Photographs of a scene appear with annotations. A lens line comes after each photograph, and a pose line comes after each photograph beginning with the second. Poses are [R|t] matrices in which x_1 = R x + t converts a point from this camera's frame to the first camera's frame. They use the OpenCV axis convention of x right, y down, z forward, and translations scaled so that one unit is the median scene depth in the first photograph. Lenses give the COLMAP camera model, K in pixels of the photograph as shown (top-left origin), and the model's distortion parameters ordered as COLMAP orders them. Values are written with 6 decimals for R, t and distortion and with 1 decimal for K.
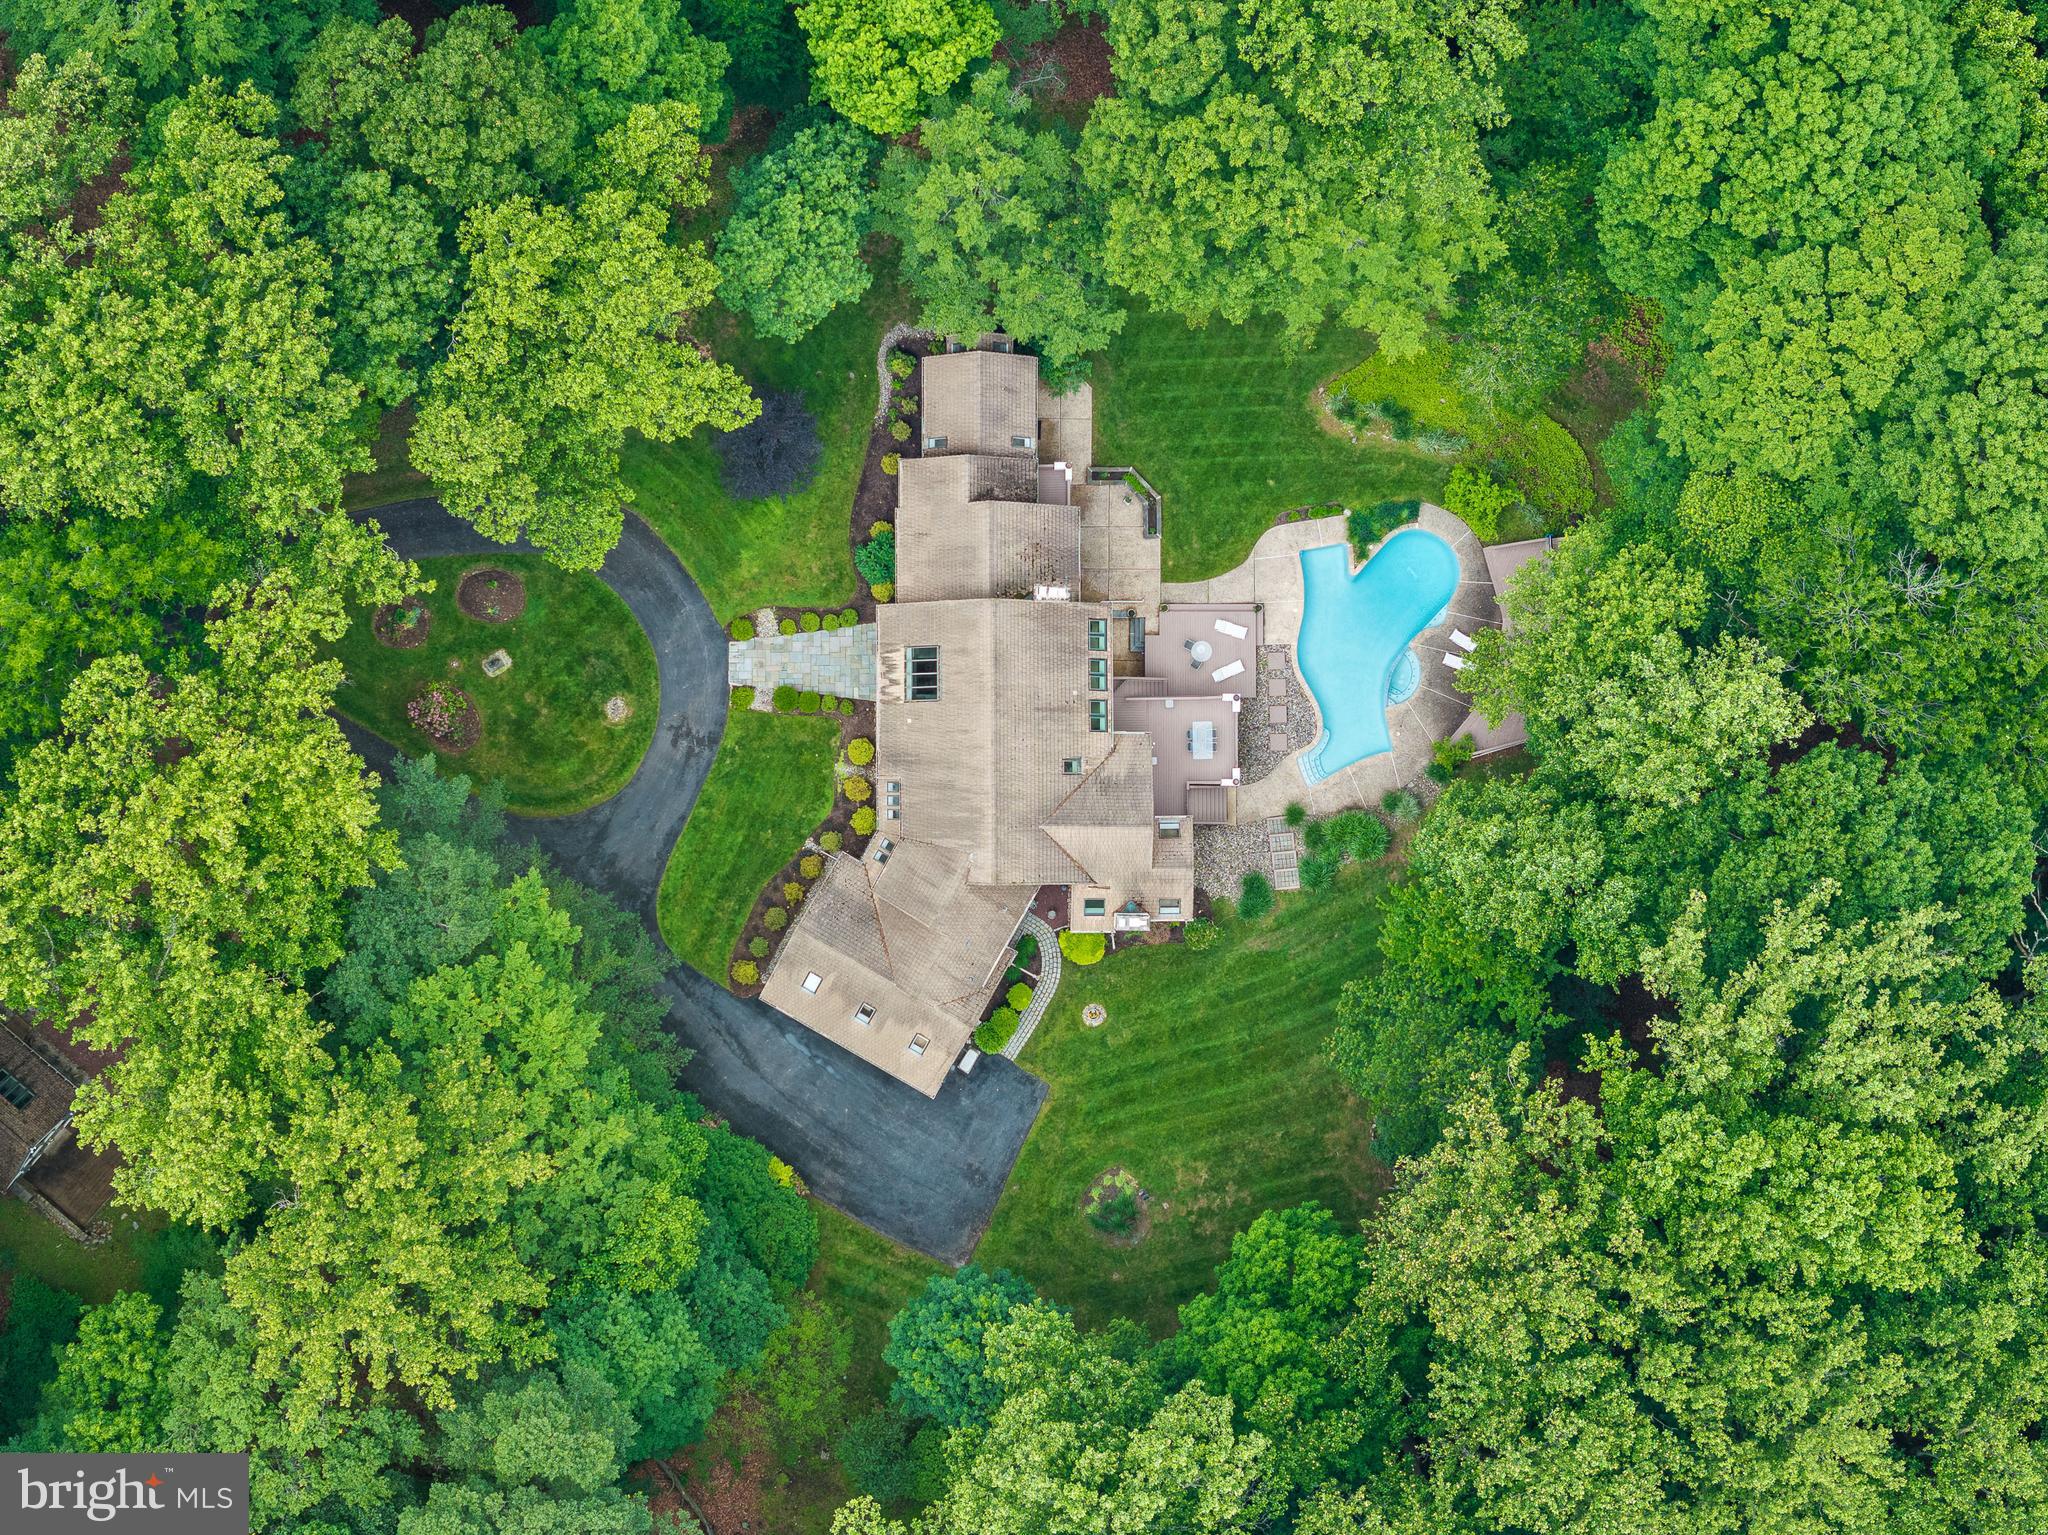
lens RADIAL K [[4150.4, 0, 1023.3], [0, 4150.4, 769.4], [0, 0, 1]] dist [-0.057819, 0.000000]
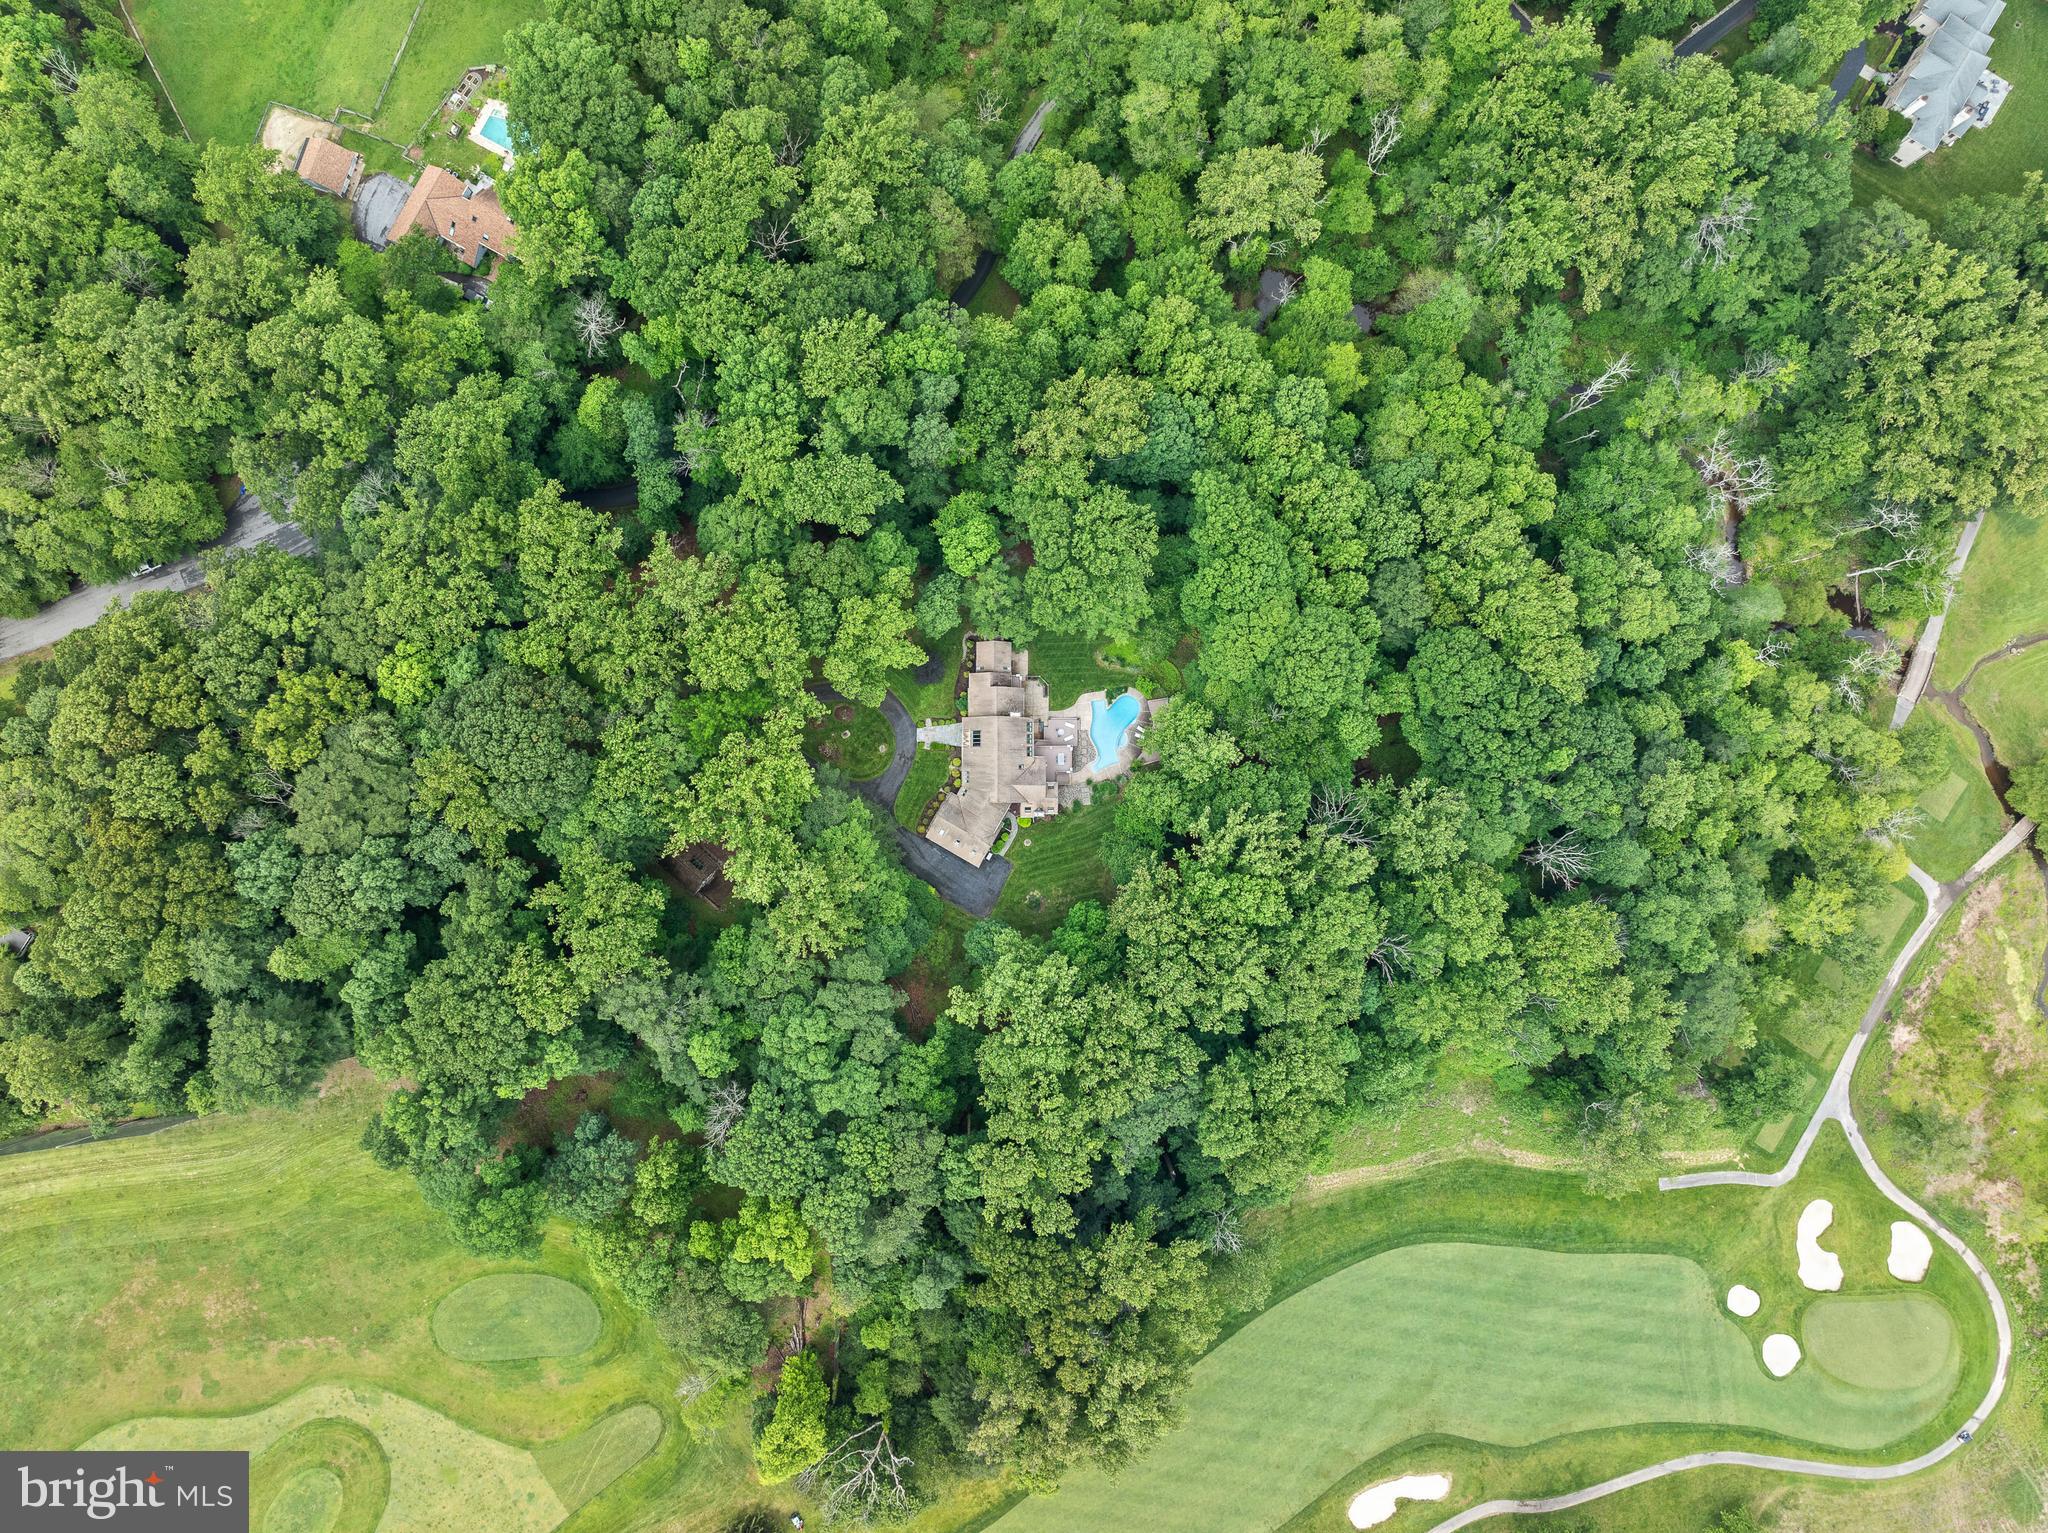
lens RADIAL K [[1428.7, 0, 958.5], [0, 1428.7, 737.4], [0, 0, 1]] dist [-0.046434, 0.010671]
pose [[0.999472, 0.005009, -0.032113, -0.001944], [-0.005566, 0.999835, -0.017298, -0.004680], [0.032022, 0.017468, 0.999335, -0.146474]]
